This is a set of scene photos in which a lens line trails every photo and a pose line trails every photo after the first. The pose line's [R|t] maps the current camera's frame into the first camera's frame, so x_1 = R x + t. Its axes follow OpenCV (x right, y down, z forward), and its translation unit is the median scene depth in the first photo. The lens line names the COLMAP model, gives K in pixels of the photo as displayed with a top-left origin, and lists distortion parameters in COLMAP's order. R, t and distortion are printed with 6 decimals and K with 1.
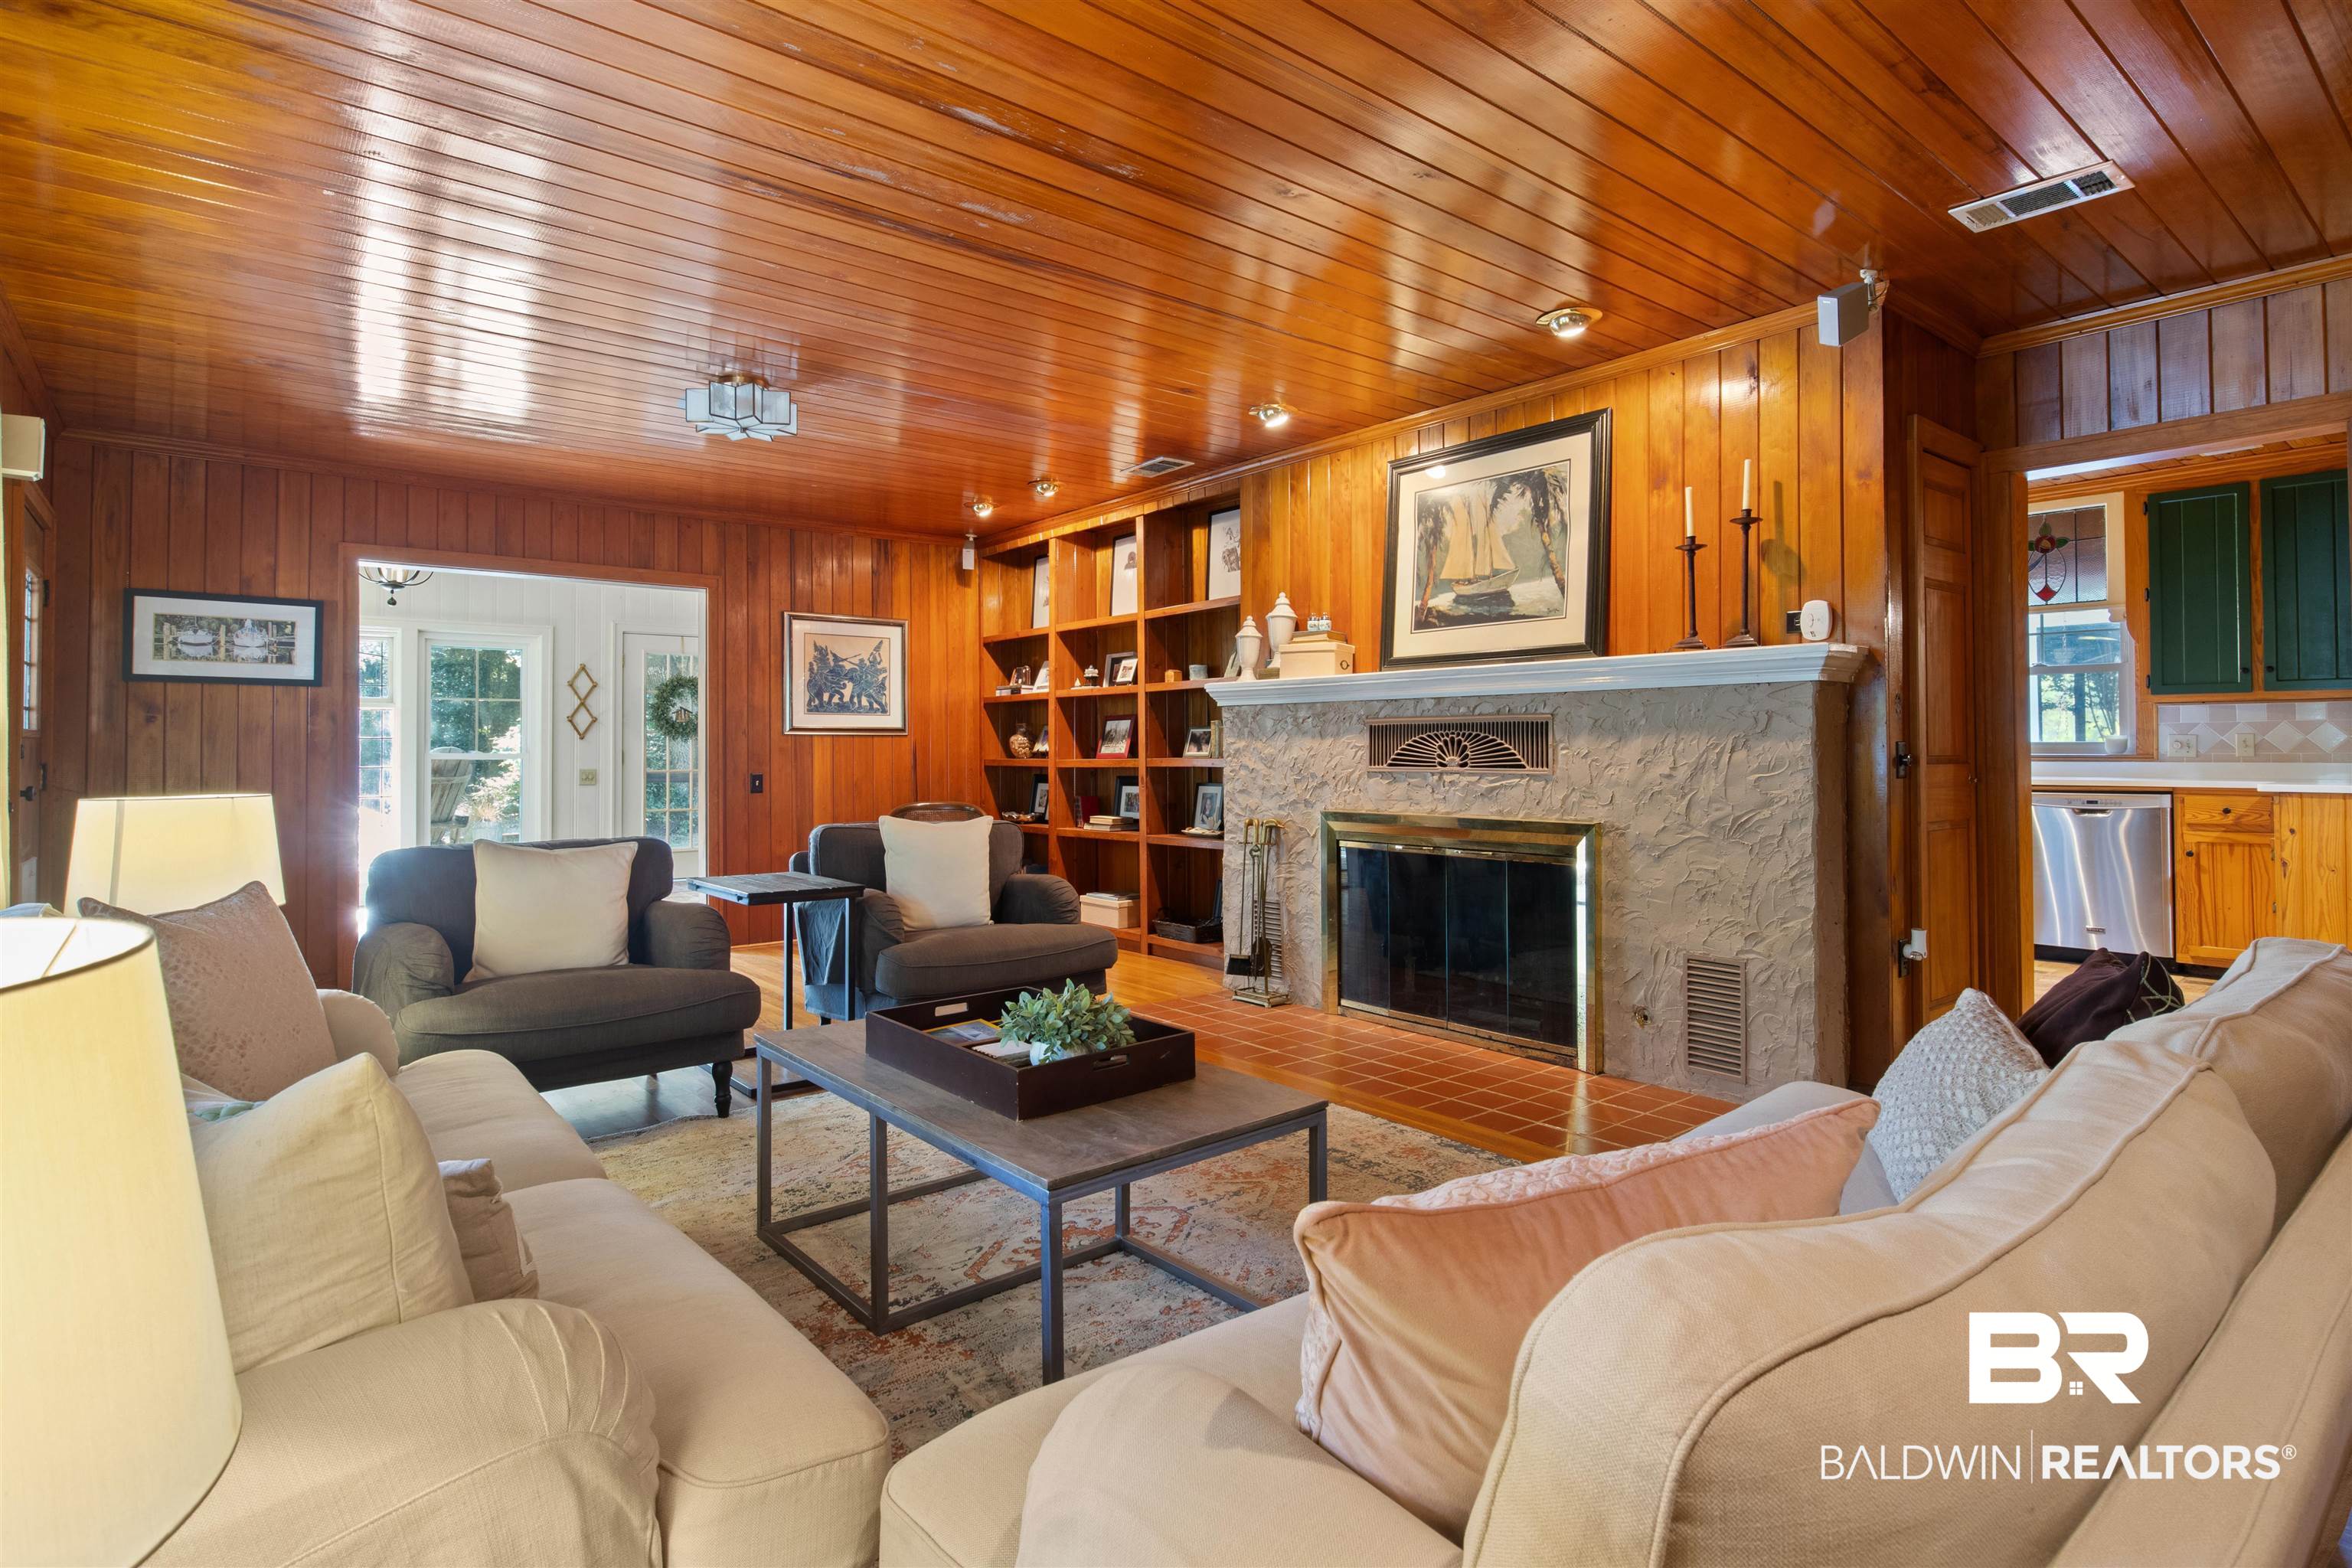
lens RADIAL K [[1198.8, 0, 1182.7], [0, 1198.8, 721.2], [0, 0, 1]] dist [-0.003311, -0.000312]
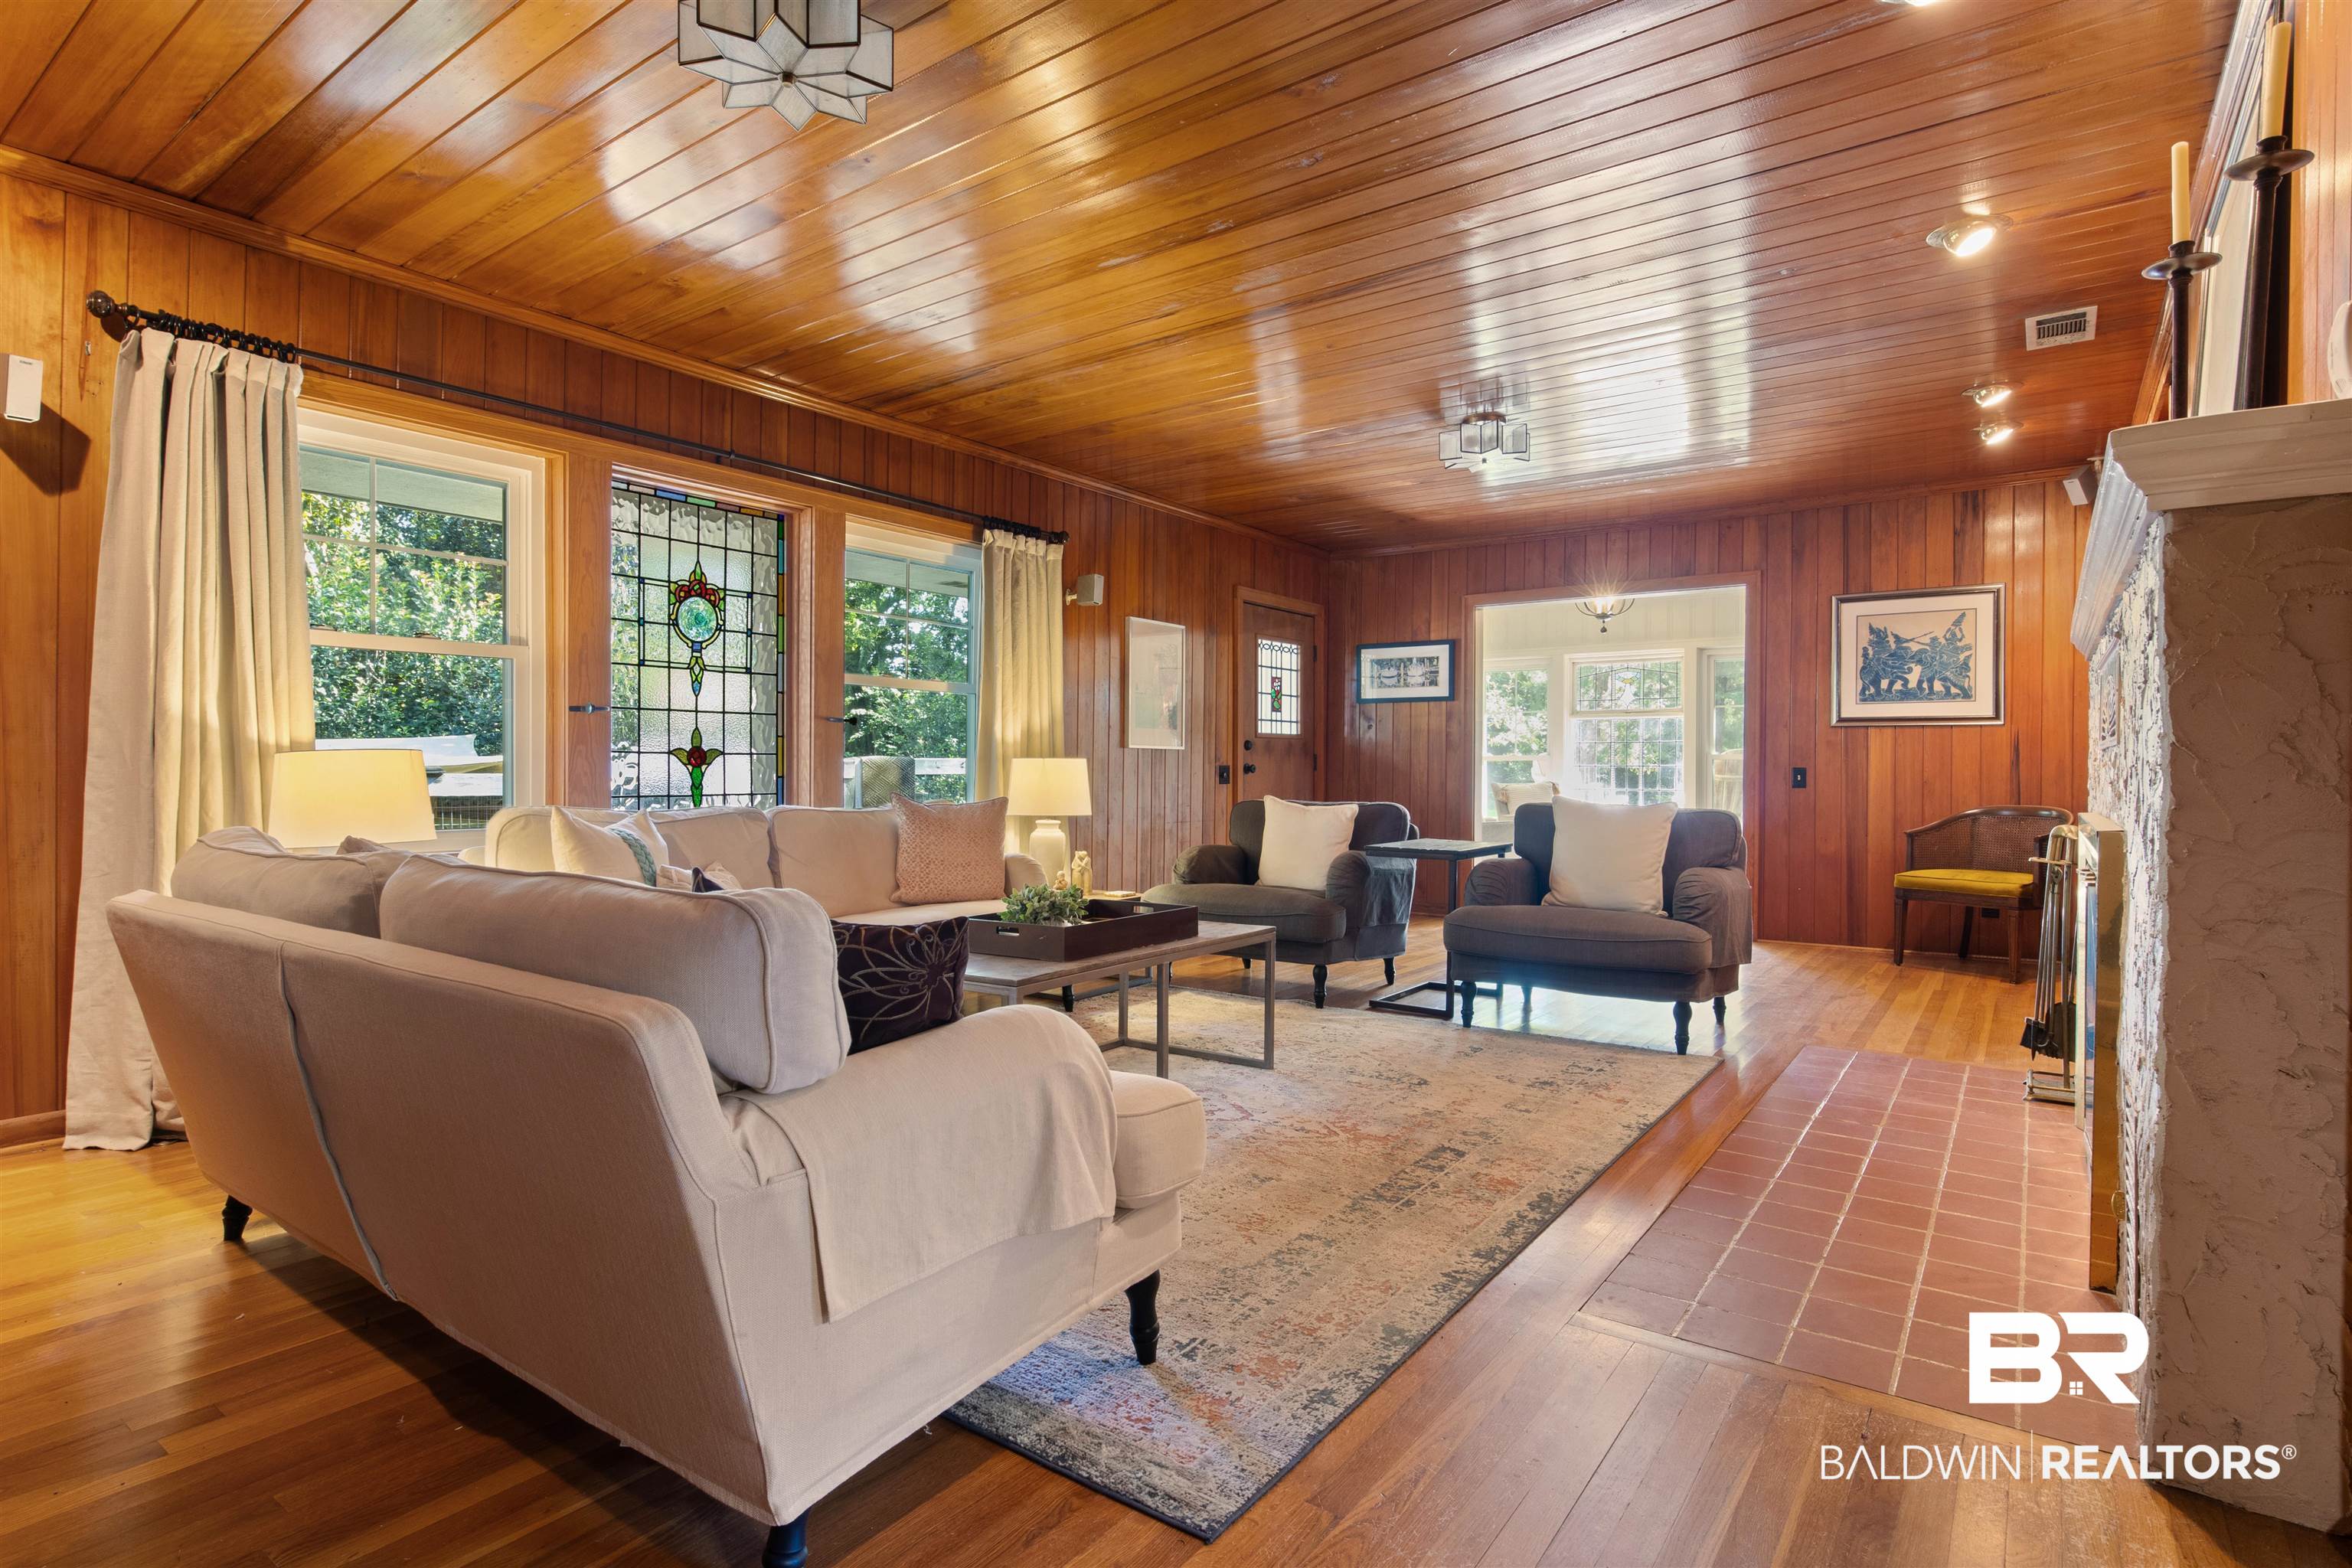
lens RADIAL K [[1174.2, 0, 1176.0], [0, 1174.2, 784.0], [0, 0, 1]] dist [-0.001948, 0.000200]
pose [[0.253678, 0.017983, -0.967121, 0.453636], [0.019411, 0.999531, 0.023677, 0.025478], [0.967094, -0.024779, 0.253210, 0.279020]]
